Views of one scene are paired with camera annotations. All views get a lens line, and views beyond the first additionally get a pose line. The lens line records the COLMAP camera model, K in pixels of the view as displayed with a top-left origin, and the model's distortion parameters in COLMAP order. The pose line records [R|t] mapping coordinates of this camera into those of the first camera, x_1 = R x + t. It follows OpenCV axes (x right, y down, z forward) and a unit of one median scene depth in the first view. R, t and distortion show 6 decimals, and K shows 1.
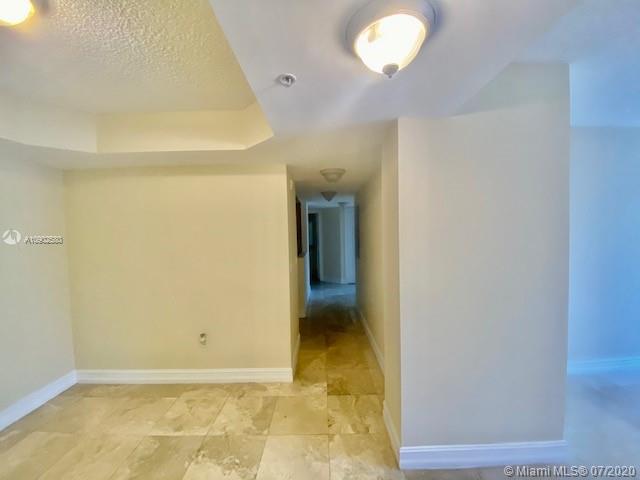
lens RADIAL K [[260.2, 0, 317.0], [0, 260.2, 240.4], [0, 0, 1]] dist [-0.006741, -0.002759]
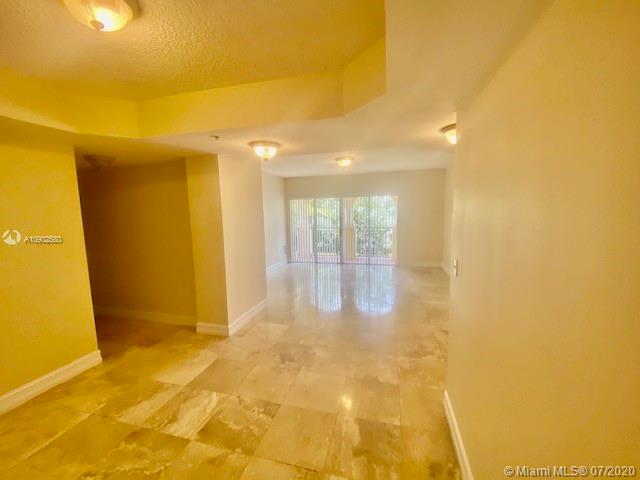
lens RADIAL K [[260.2, 0, 319.3], [0, 260.2, 246.2], [0, 0, 1]] dist [-0.006741, -0.002759]
pose [[0.246045, -0.106236, 0.963419, -0.923361], [0.046403, 0.994127, 0.097771, 0.029286], [-0.968147, 0.020650, 0.249530, -0.115610]]
